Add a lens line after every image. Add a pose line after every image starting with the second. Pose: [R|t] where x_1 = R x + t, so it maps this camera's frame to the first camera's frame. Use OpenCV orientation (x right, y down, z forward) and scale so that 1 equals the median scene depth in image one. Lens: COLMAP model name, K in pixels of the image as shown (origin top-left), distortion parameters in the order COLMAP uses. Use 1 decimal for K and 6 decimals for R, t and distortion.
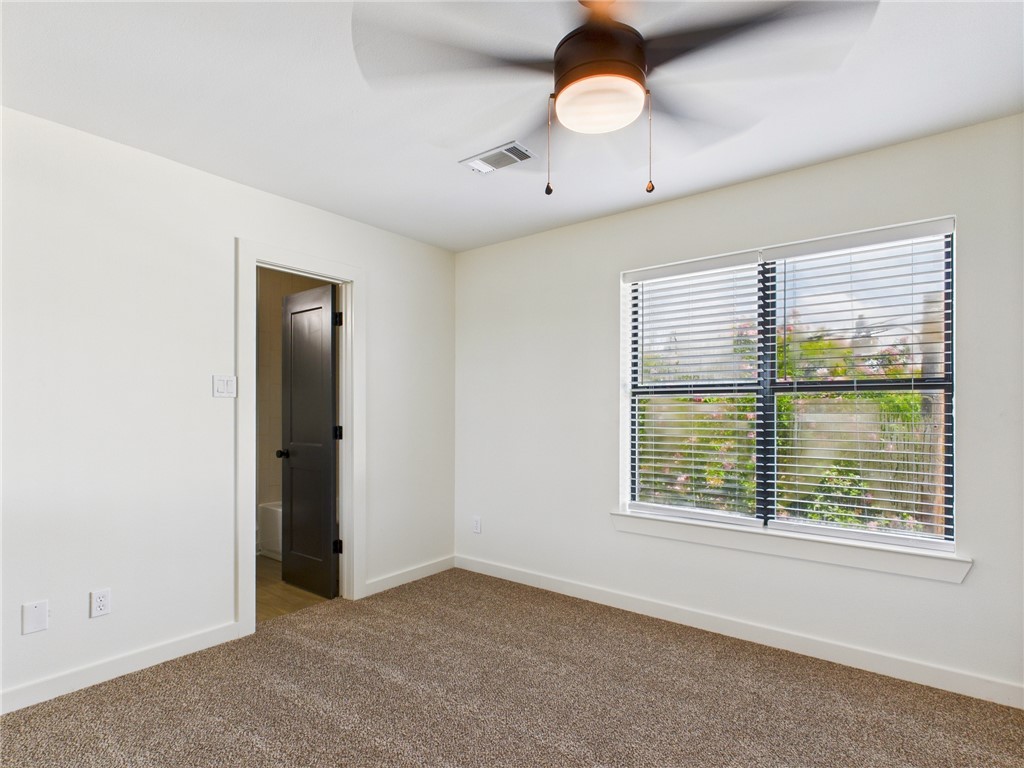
lens RADIAL K [[539.0, 0, 508.7], [0, 539.0, 412.9], [0, 0, 1]] dist [0.001585, 0.000073]
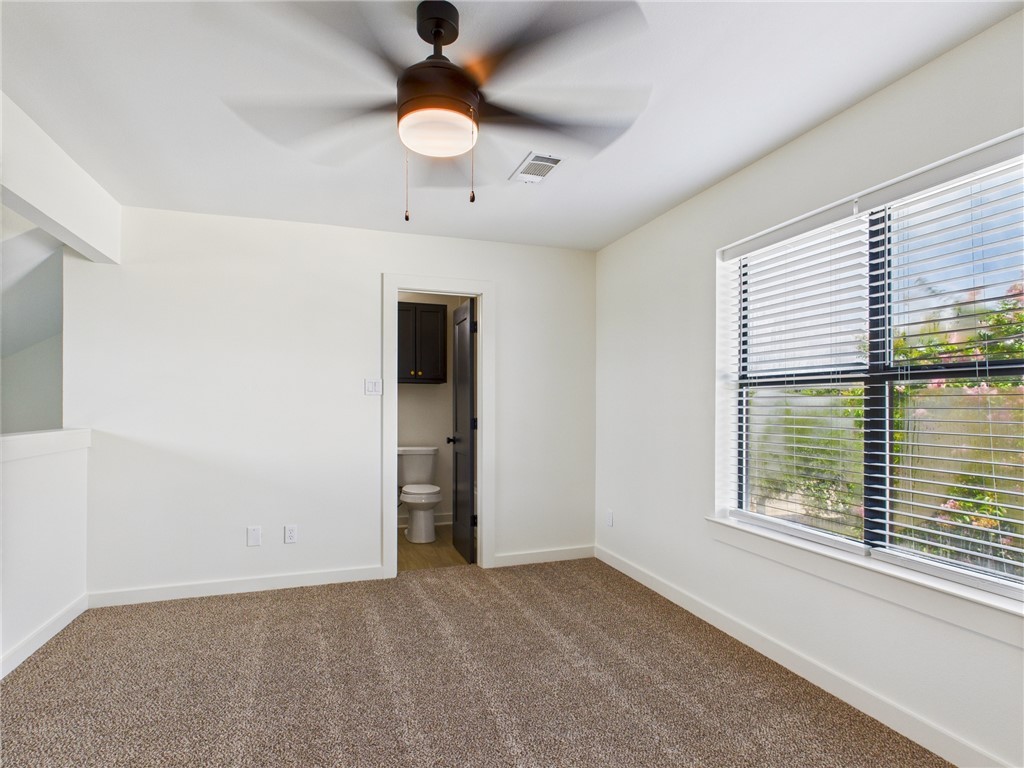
lens RADIAL K [[540.3, 0, 511.4], [0, 540.3, 406.0], [0, 0, 1]] dist [0.000255, -0.000225]
pose [[0.835938, 0.001194, -0.548823, 0.433185], [-0.001248, 0.999999, 0.000275, -0.002410], [0.548823, 0.000455, 0.835939, 0.067202]]
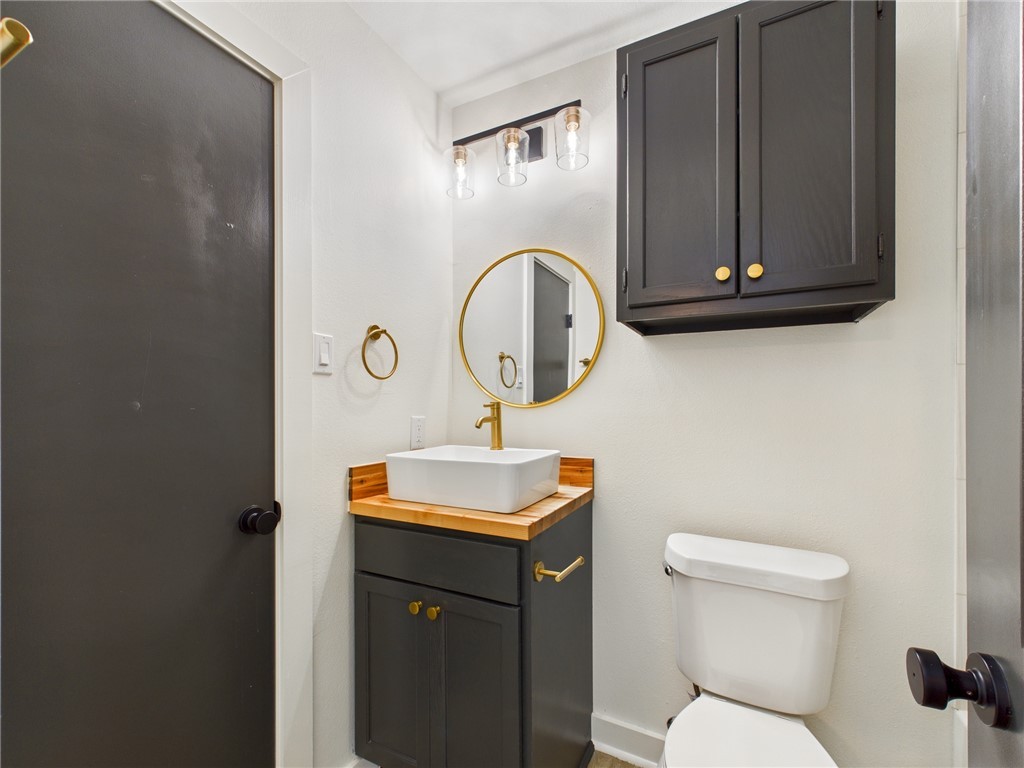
lens RADIAL K [[451.2, 0, 509.6], [0, 451.2, 403.6], [0, 0, 1]] dist [0.000237, -0.000133]
pose [[0.182008, -0.001926, -0.983295, -0.378704], [0.000804, 0.999998, -0.001810, 0.000216], [0.983297, -0.000461, 0.182009, 1.019484]]
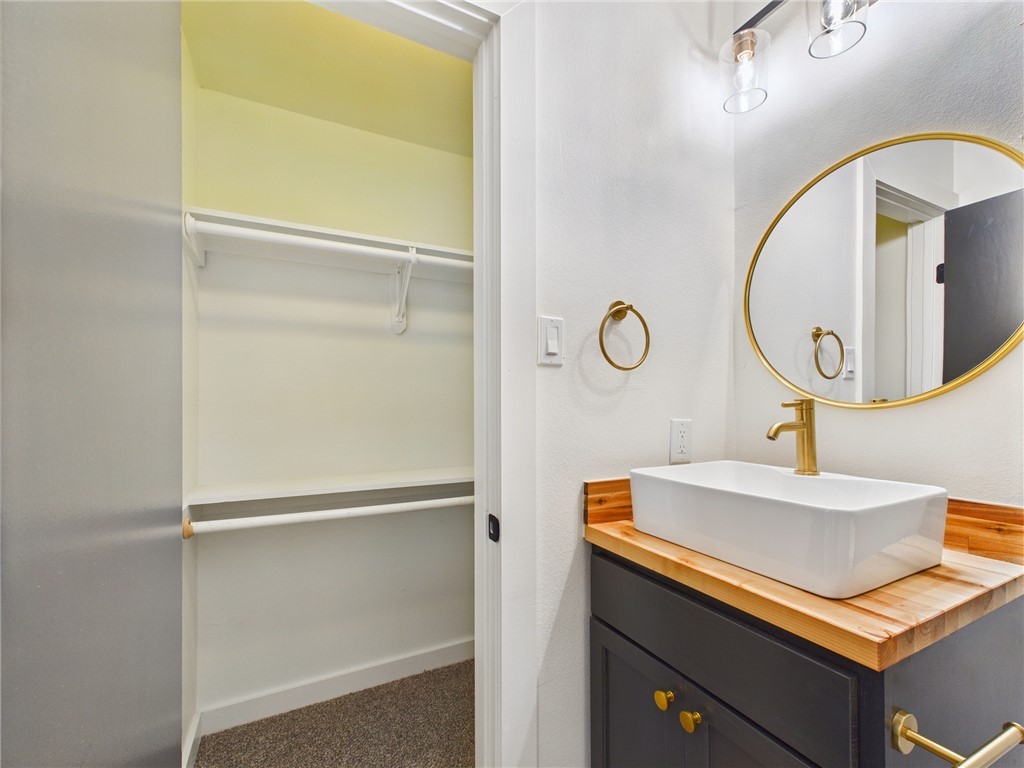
lens RADIAL K [[451.2, 0, 509.6], [0, 451.2, 403.6], [0, 0, 1]] dist [0.000237, -0.000133]
pose [[-0.420401, -0.000906, -0.907338, -0.496107], [0.000120, 0.999999, -0.001054, 0.001000], [0.907338, -0.000552, -0.420400, 1.040055]]
